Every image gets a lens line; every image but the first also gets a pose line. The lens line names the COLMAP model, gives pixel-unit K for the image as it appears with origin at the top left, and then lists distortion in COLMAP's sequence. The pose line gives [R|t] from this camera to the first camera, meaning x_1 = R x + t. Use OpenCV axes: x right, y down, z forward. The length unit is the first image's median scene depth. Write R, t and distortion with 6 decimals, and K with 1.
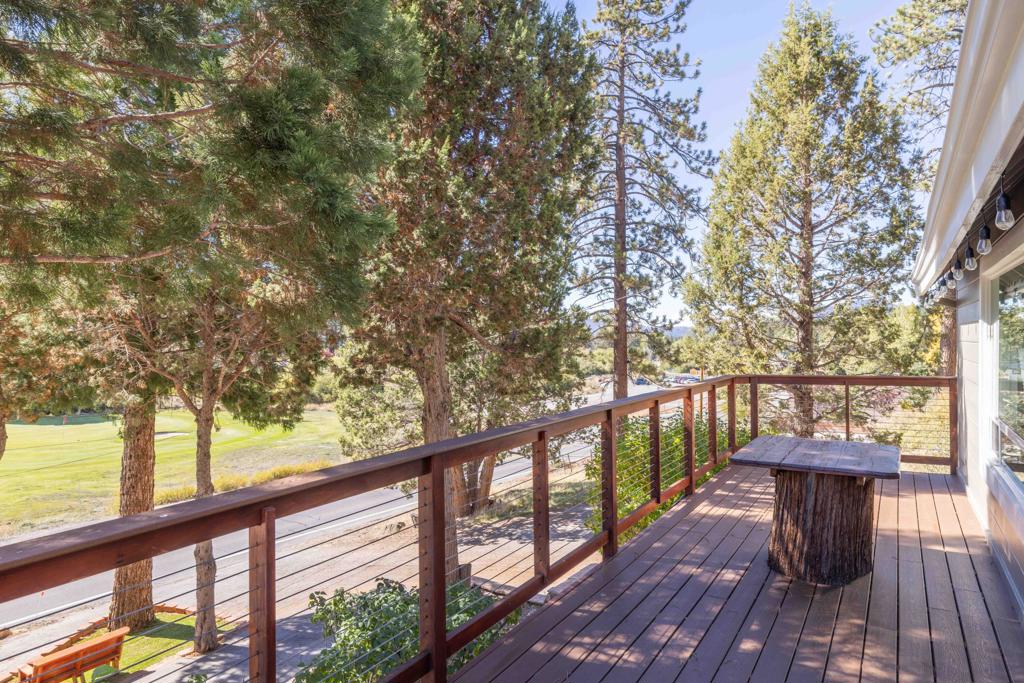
lens RADIAL K [[654.6, 0, 512.6], [0, 654.6, 320.1], [0, 0, 1]] dist [0.000175, 0.001860]
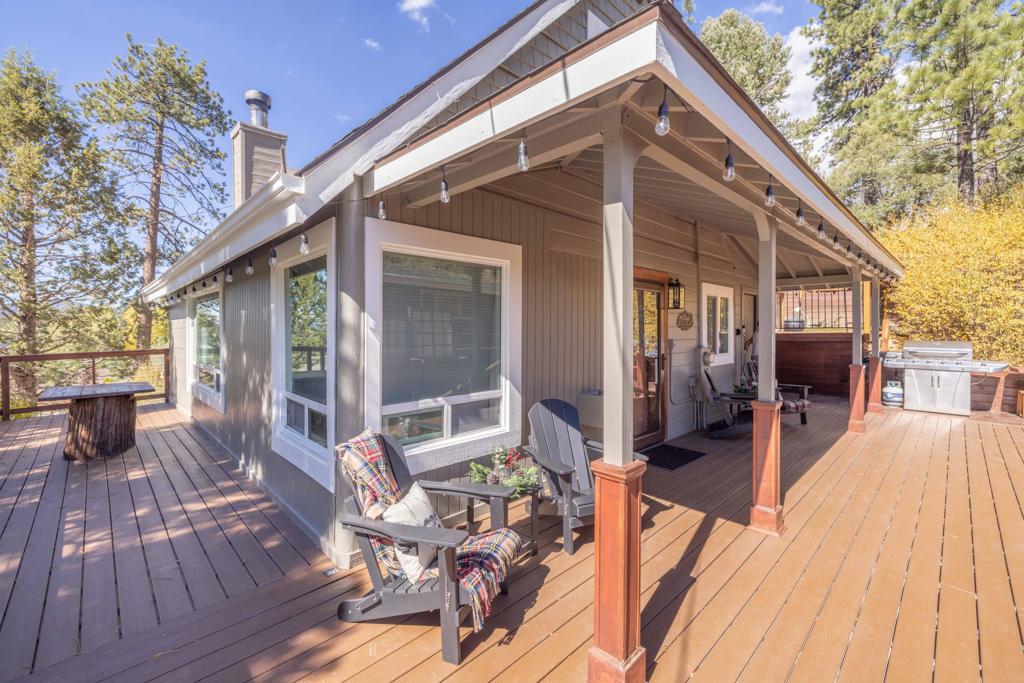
lens RADIAL K [[429.8, 0, 512.8], [0, 429.8, 330.6], [0, 0, 1]] dist [-0.000539, -0.000121]
pose [[0.263670, -0.008938, 0.964572, -0.097084], [-0.016577, 0.999767, 0.013795, 0.002383], [-0.964471, -0.019627, 0.263460, -0.103191]]
